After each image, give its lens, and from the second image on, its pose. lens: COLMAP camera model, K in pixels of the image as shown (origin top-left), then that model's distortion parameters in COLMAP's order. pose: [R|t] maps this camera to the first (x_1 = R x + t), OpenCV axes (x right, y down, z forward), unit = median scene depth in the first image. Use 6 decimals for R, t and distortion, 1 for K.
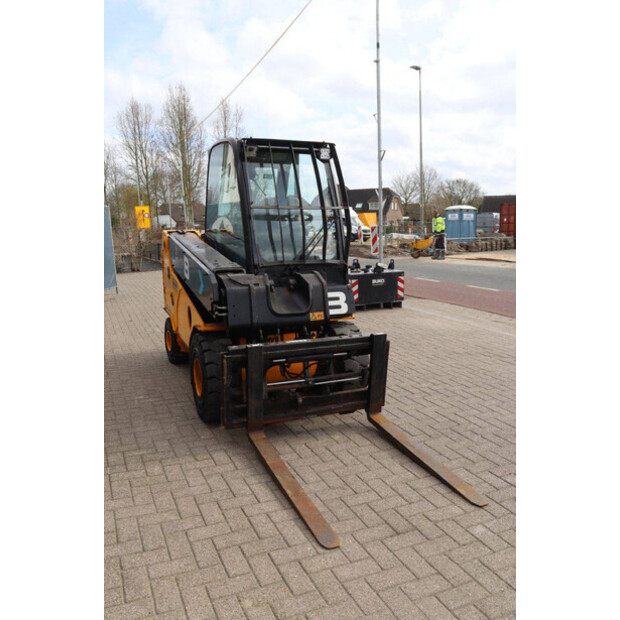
lens RADIAL K [[521.8, 0, 310.0], [0, 521.8, 310.0], [0, 0, 1]] dist [-0.108965, 0.001397]
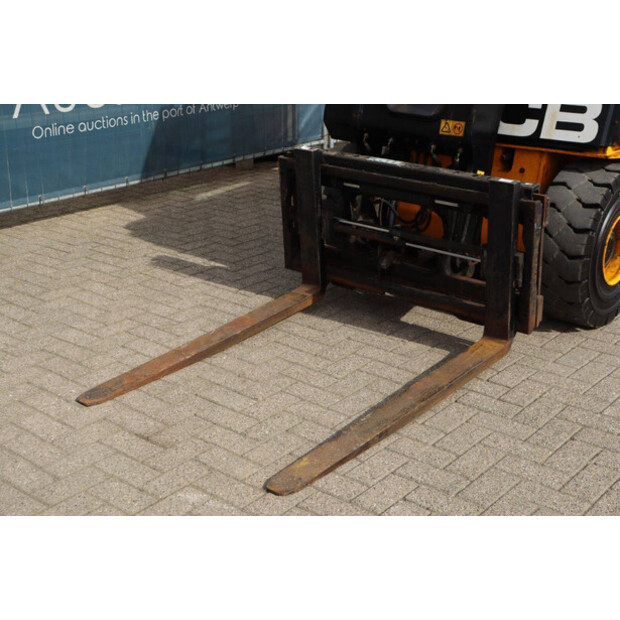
lens RADIAL K [[920.3, 0, 317.3], [0, 920.3, 310.2], [0, 0, 1]] dist [0.005596, 0.668513]
pose [[0.457780, 0.316023, -0.831004, 0.805868], [-0.152961, 0.948751, 0.276539, -0.052286], [0.875808, 0.000517, 0.482659, 0.413678]]
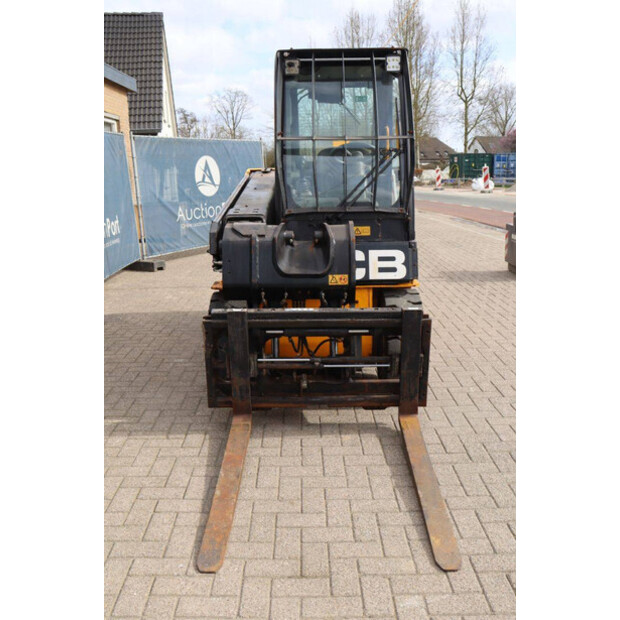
lens RADIAL K [[630.0, 0, 305.9], [0, 630.0, 309.5], [0, 0, 1]] dist [-0.085206, 0.140632]
pose [[0.917497, 0.080797, -0.389450, 0.335638], [-0.054625, 0.995469, 0.077835, -0.014101], [0.393974, -0.050140, 0.917753, 0.122805]]
